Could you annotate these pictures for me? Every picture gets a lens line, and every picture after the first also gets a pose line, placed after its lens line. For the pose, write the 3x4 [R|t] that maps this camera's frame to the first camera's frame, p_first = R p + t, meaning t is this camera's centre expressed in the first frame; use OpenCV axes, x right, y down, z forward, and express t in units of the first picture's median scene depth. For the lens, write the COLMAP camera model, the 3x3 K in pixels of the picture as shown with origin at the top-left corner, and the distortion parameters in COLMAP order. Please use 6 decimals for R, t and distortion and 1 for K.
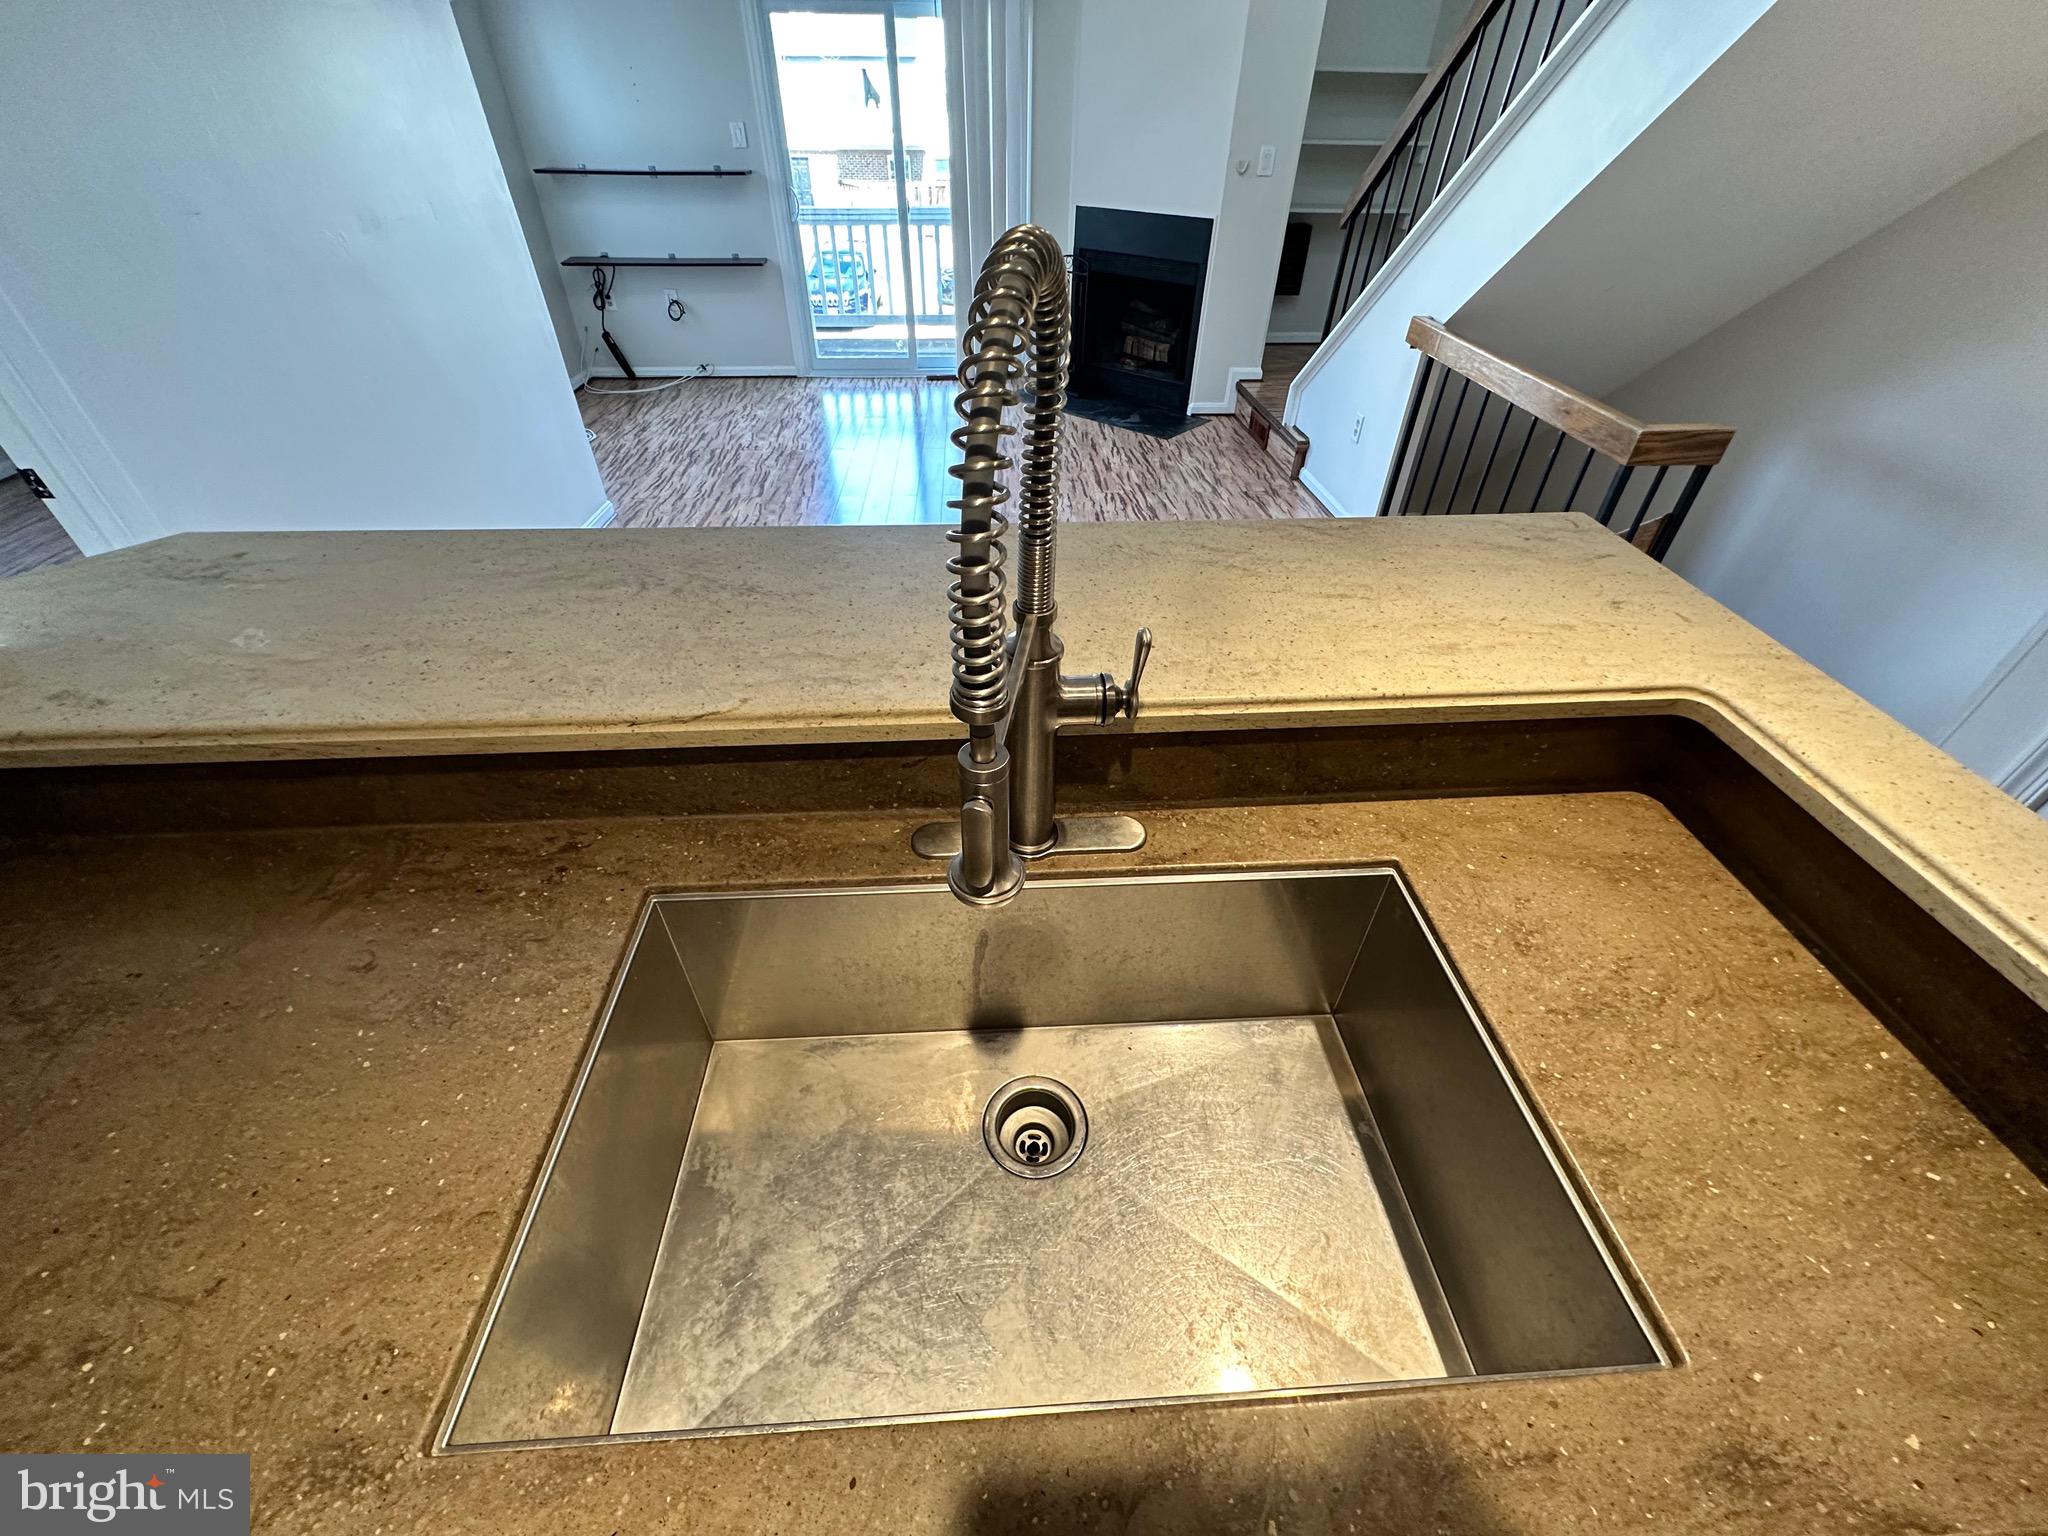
lens RADIAL K [[815.2, 0, 1024.8], [0, 815.2, 770.8], [0, 0, 1]] dist [-0.002644, 0.000740]
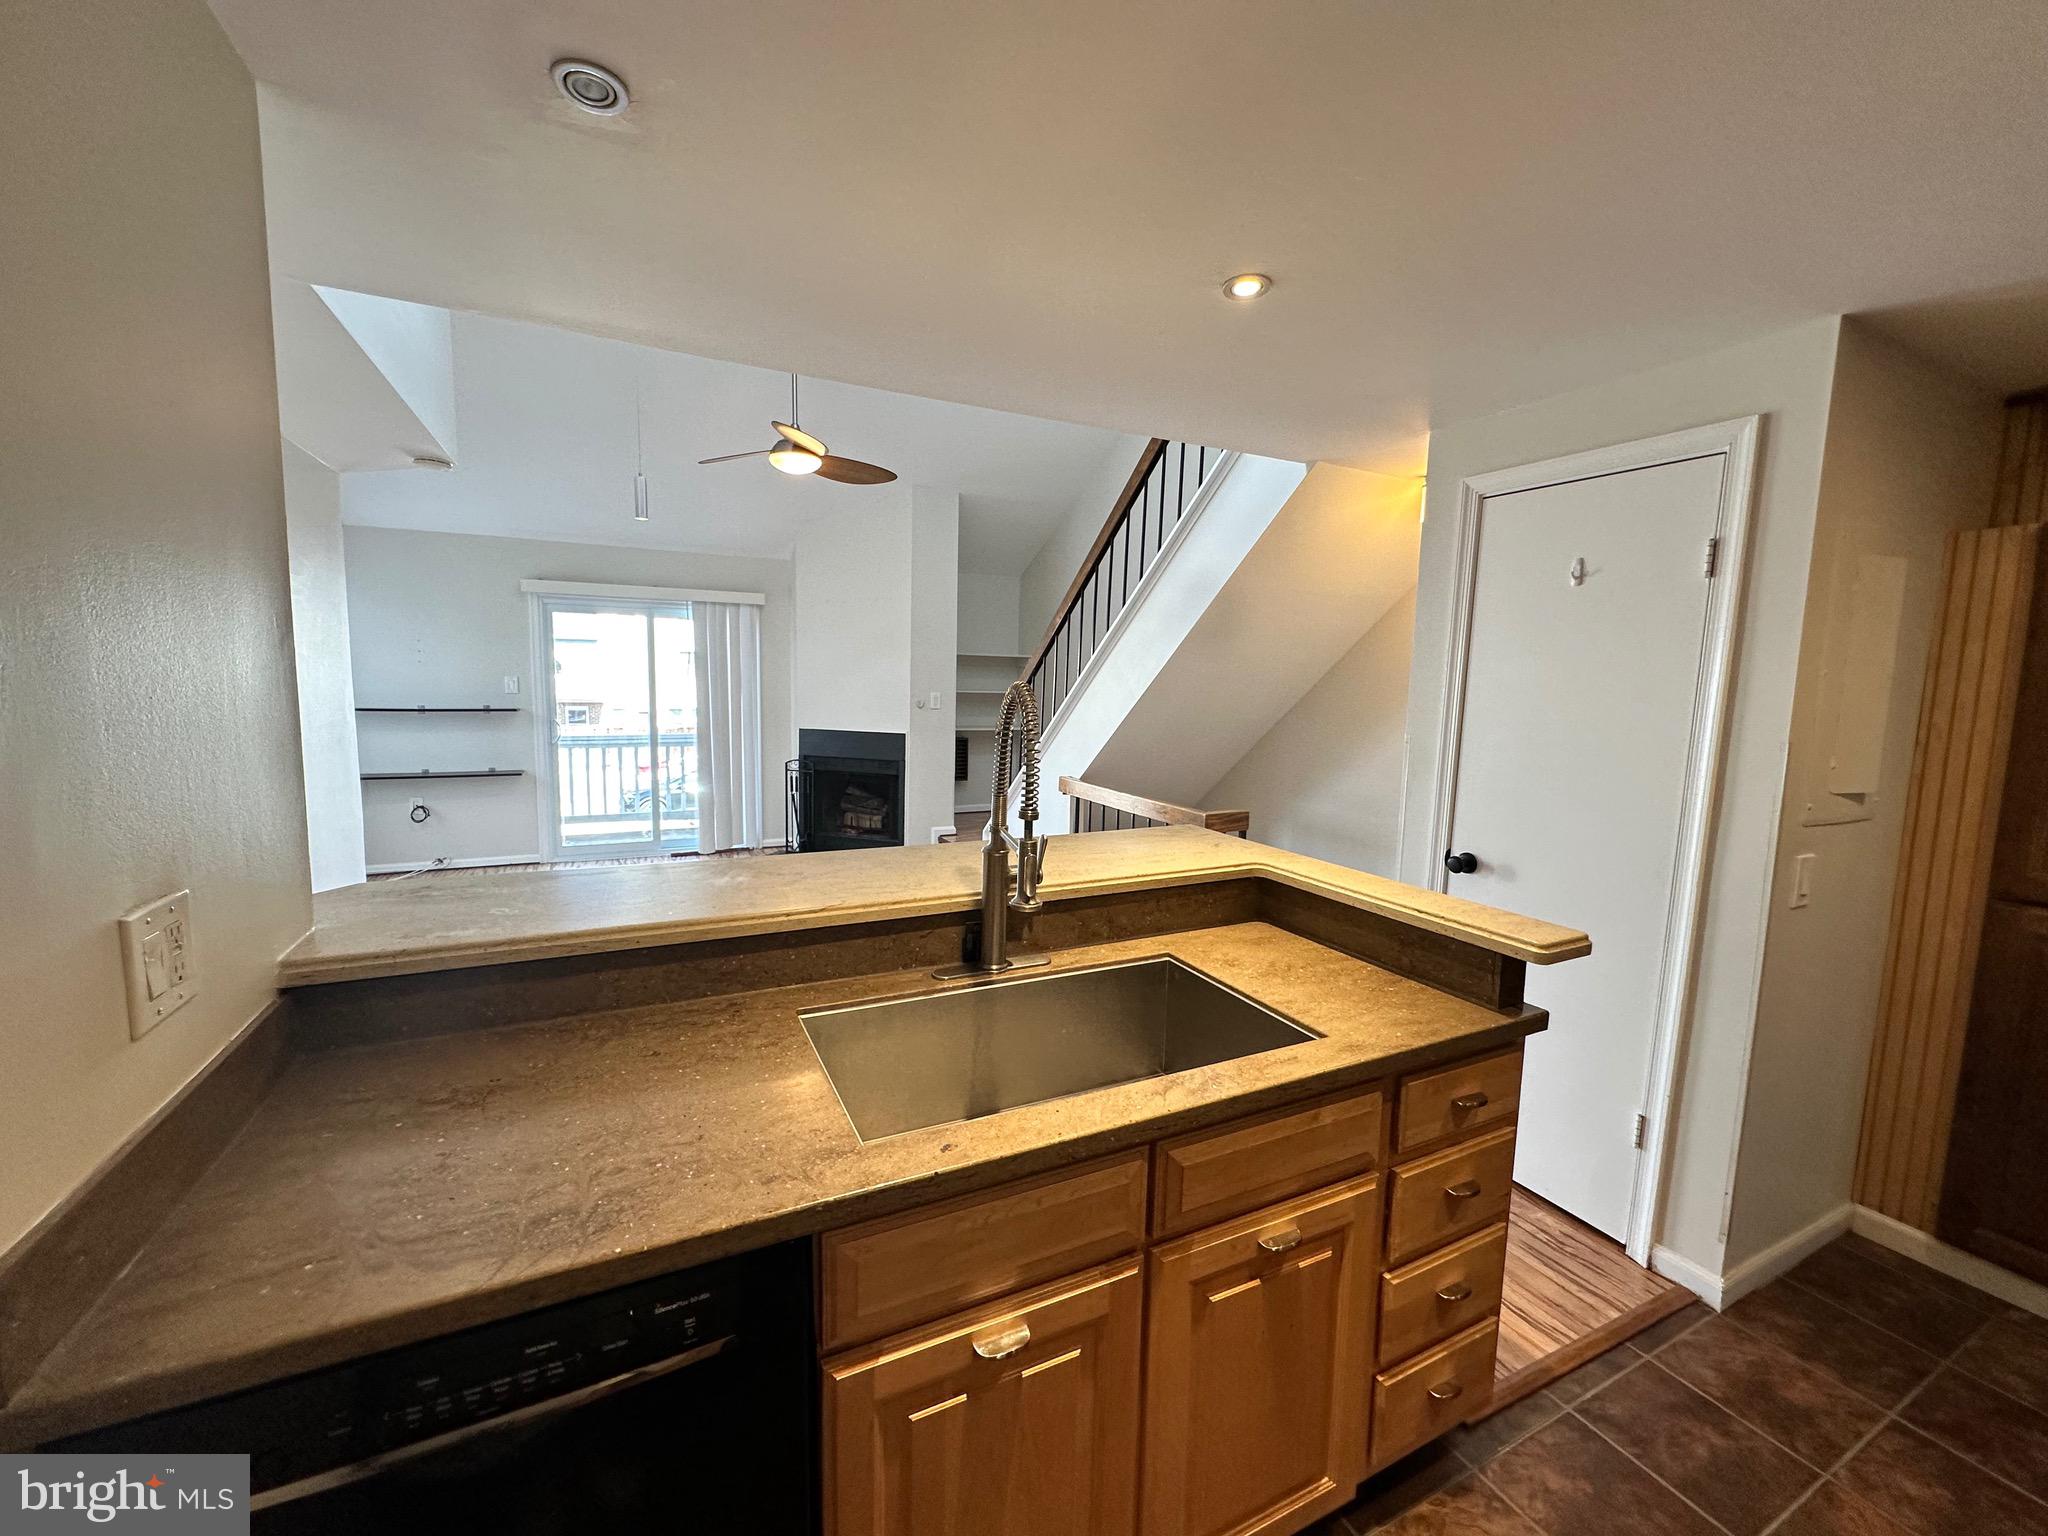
lens RADIAL K [[815.2, 0, 1028.2], [0, 815.2, 764.0], [0, 0, 1]] dist [-0.002644, 0.000740]
pose [[0.921680, -0.029332, 0.386841, -0.185730], [0.236026, 0.833762, -0.499131, 0.190716], [-0.307893, 0.551344, 0.775385, -0.210631]]
